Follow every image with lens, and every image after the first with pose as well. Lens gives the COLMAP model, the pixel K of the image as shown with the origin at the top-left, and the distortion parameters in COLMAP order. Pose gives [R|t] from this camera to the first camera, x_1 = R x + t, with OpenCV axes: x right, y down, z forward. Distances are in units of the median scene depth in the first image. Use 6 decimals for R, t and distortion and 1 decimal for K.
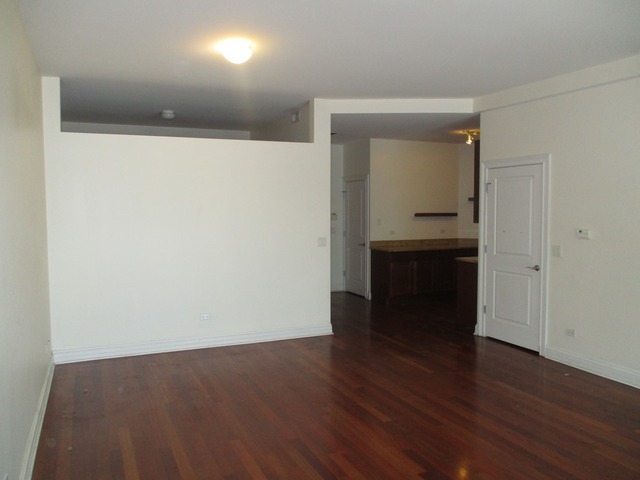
lens RADIAL K [[533.4, 0, 320.1], [0, 533.4, 240.7], [0, 0, 1]] dist [-0.065553, -0.002477]
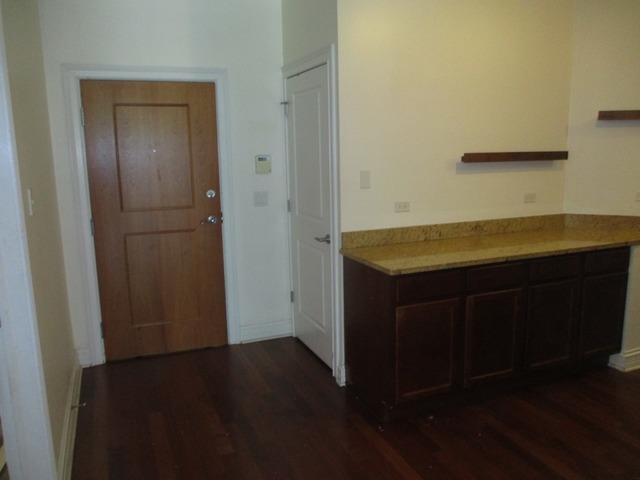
lens RADIAL K [[533.4, 0, 320.4], [0, 533.4, 239.0], [0, 0, 1]] dist [-0.065553, -0.002477]
pose [[0.999452, -0.013186, -0.030354, 0.088642], [0.016530, 0.993493, 0.112688, -0.035741], [0.028671, -0.113128, 0.993167, 0.622281]]
